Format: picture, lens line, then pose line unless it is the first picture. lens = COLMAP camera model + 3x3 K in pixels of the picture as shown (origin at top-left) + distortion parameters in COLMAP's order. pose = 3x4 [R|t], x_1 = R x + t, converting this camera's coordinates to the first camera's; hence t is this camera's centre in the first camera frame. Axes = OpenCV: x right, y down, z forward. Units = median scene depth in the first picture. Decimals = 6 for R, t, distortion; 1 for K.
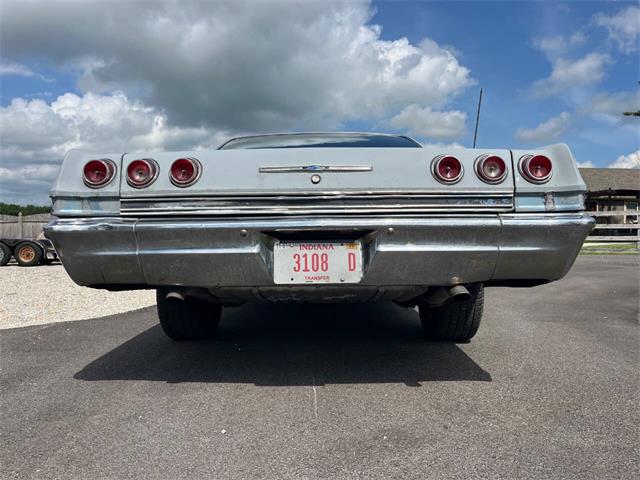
lens RADIAL K [[486.3, 0, 315.3], [0, 486.3, 238.4], [0, 0, 1]] dist [0.083940, -0.116799]
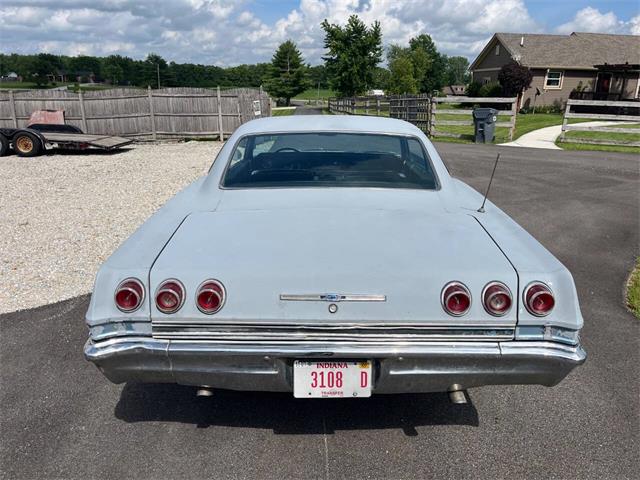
lens RADIAL K [[486.3, 0, 317.4], [0, 486.3, 233.7], [0, 0, 1]] dist [0.083940, -0.116799]
pose [[0.999880, 0.013833, 0.007000, -0.042915], [-0.015224, 0.961420, 0.274663, -0.574149], [-0.002931, -0.274737, 0.961515, 0.015214]]
